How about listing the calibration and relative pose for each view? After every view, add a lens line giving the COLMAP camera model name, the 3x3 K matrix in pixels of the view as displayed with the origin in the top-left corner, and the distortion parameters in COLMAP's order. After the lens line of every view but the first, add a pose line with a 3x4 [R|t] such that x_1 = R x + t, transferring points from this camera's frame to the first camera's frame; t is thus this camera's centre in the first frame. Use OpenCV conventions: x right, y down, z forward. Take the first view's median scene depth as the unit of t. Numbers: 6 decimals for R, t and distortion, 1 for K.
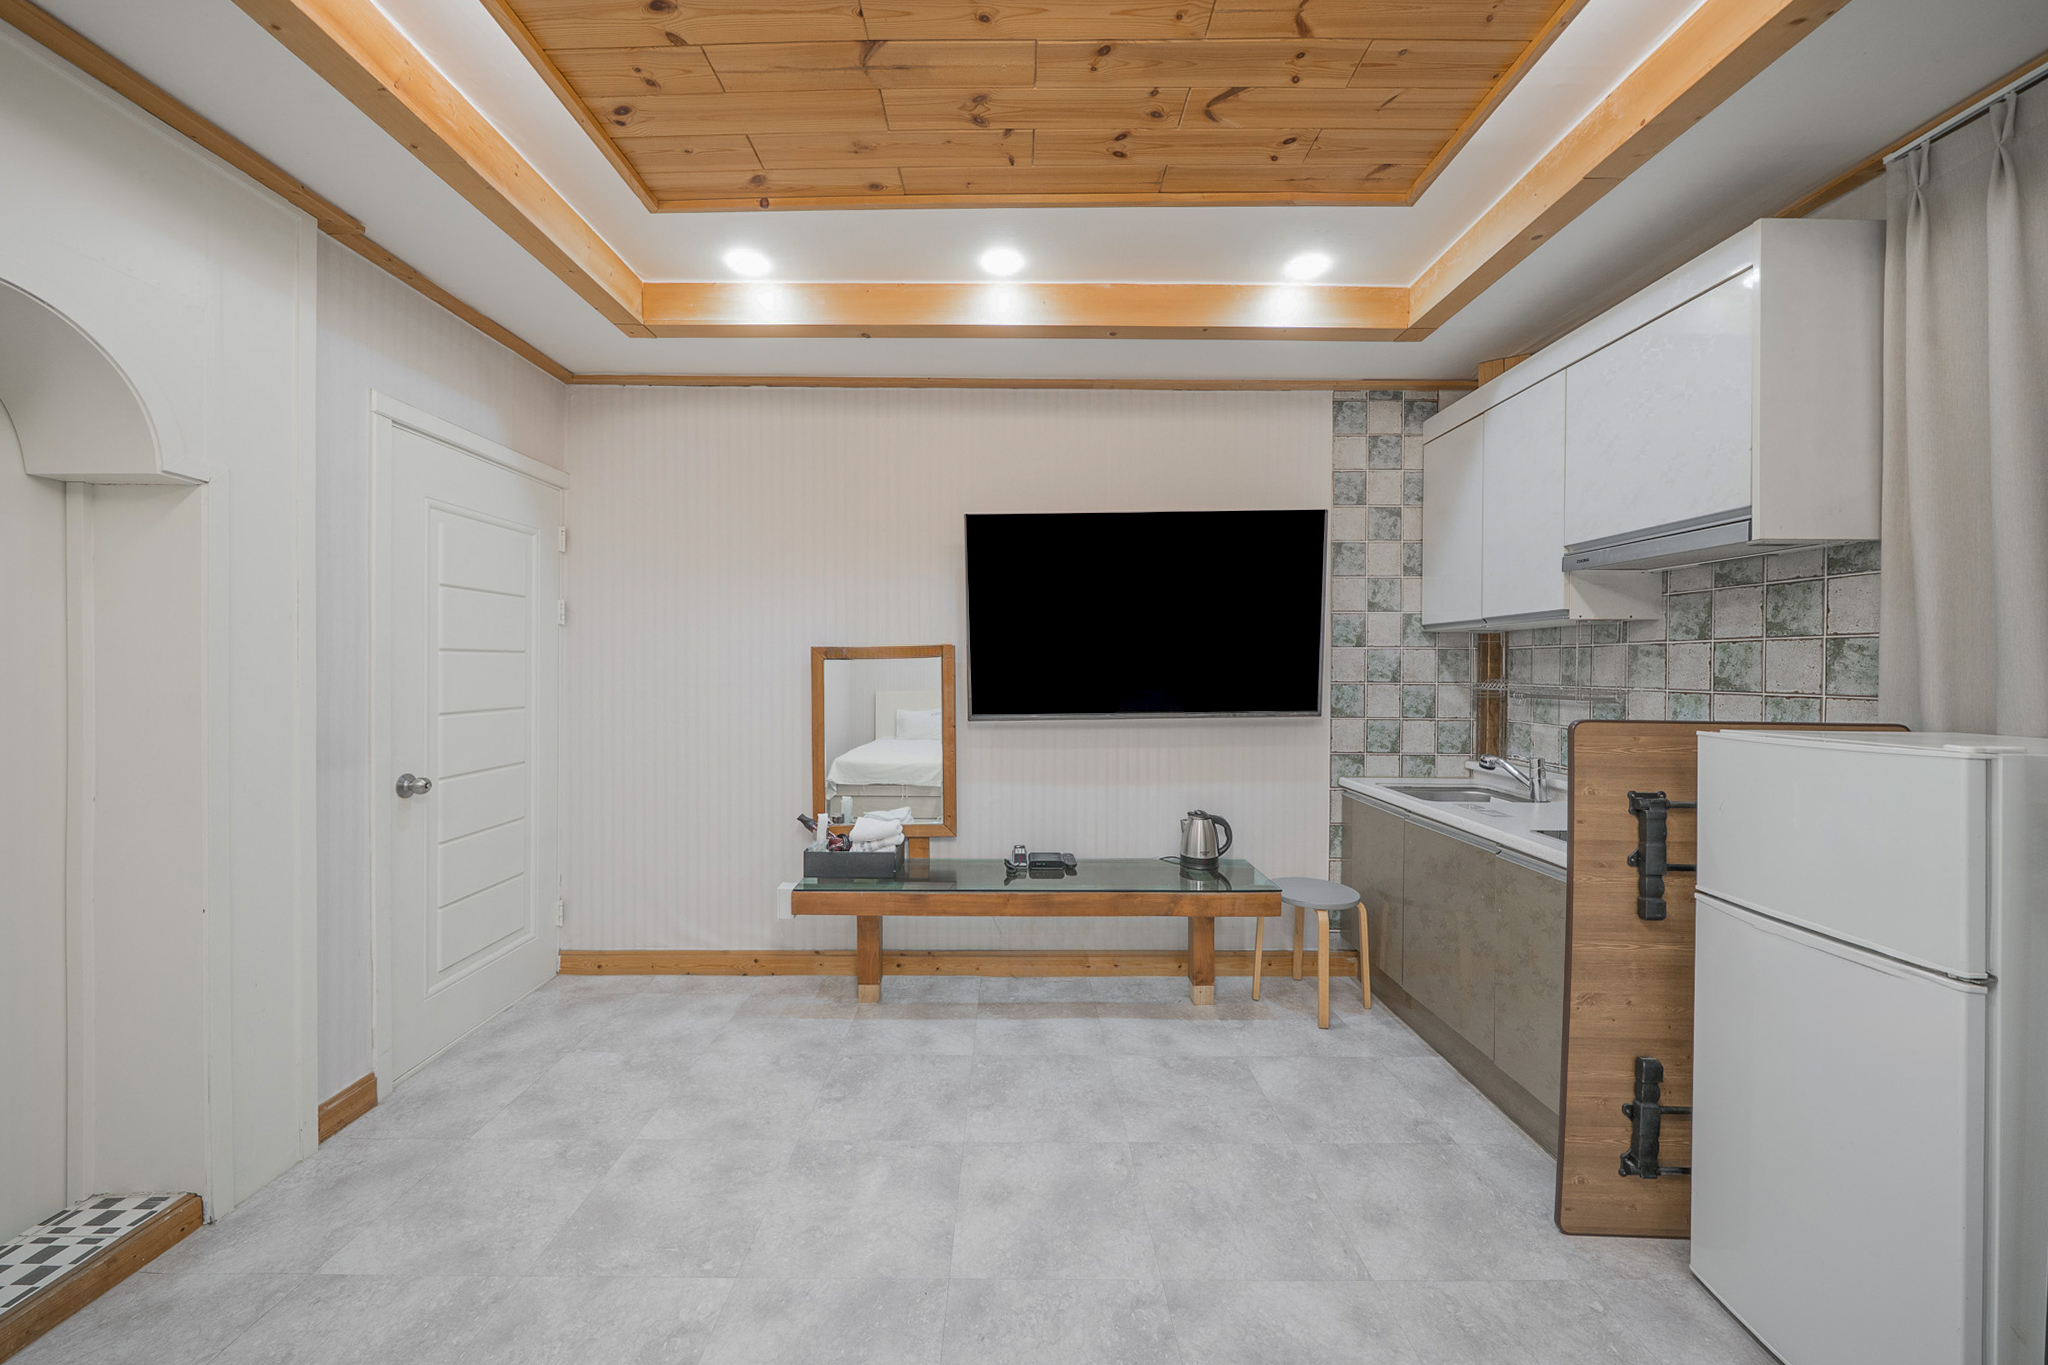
lens RADIAL K [[737.3, 0, 1022.8], [0, 737.3, 665.1], [0, 0, 1]] dist [-0.000942, -0.000015]
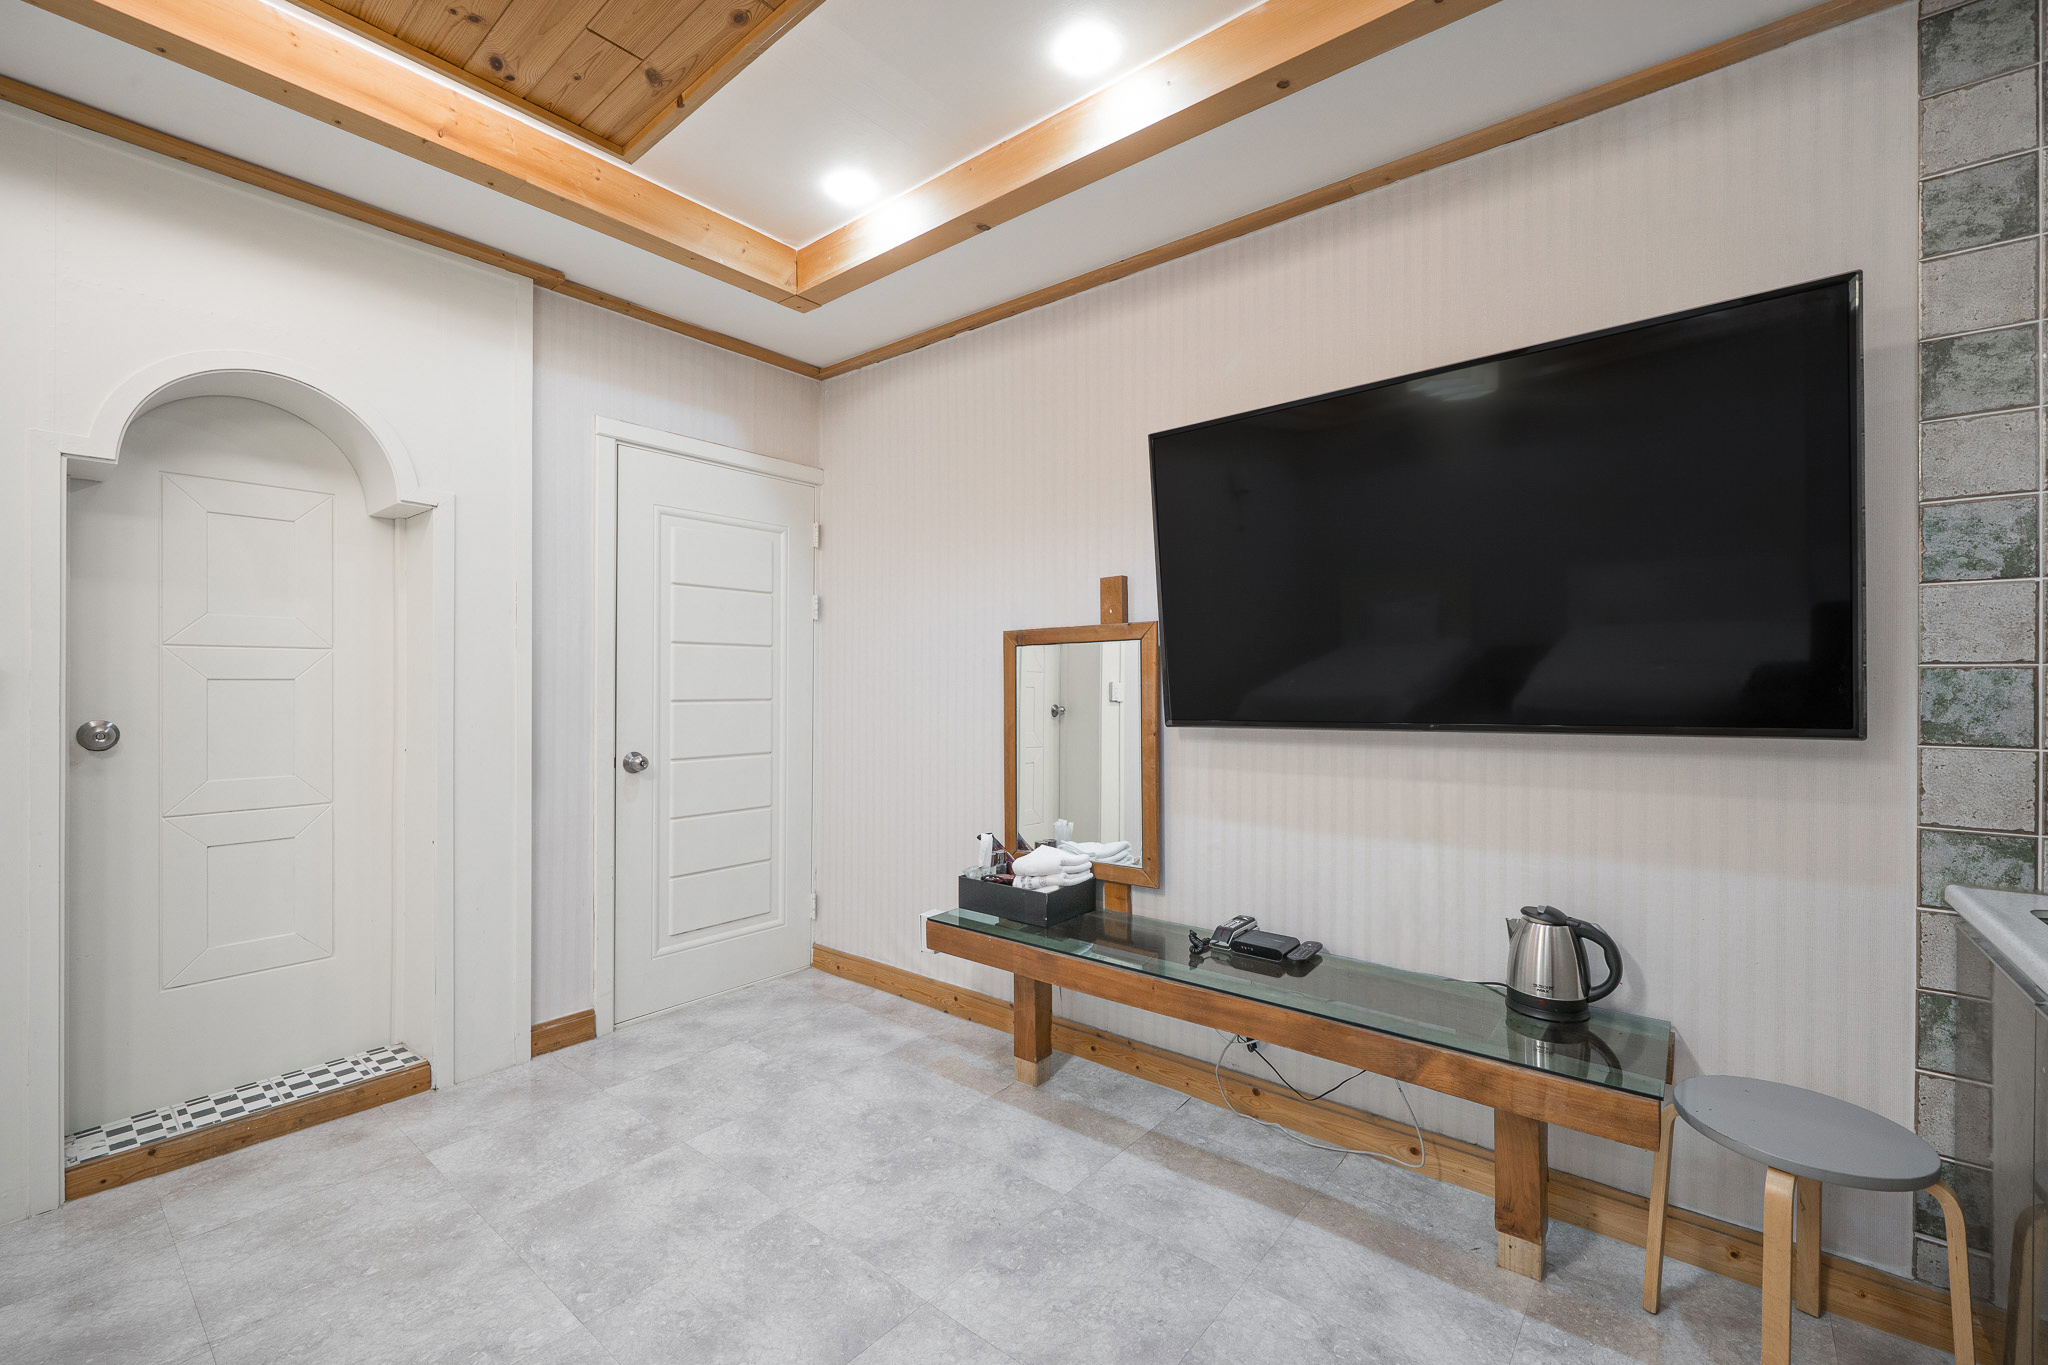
lens RADIAL K [[861.8, 0, 1019.2], [0, 861.8, 678.4], [0, 0, 1]] dist [0.002297, -0.000668]
pose [[0.768790, -0.006995, -0.639463, 0.364214], [0.002193, 0.999963, -0.008302, 0.037925], [0.639497, 0.004980, 0.768777, 0.289916]]
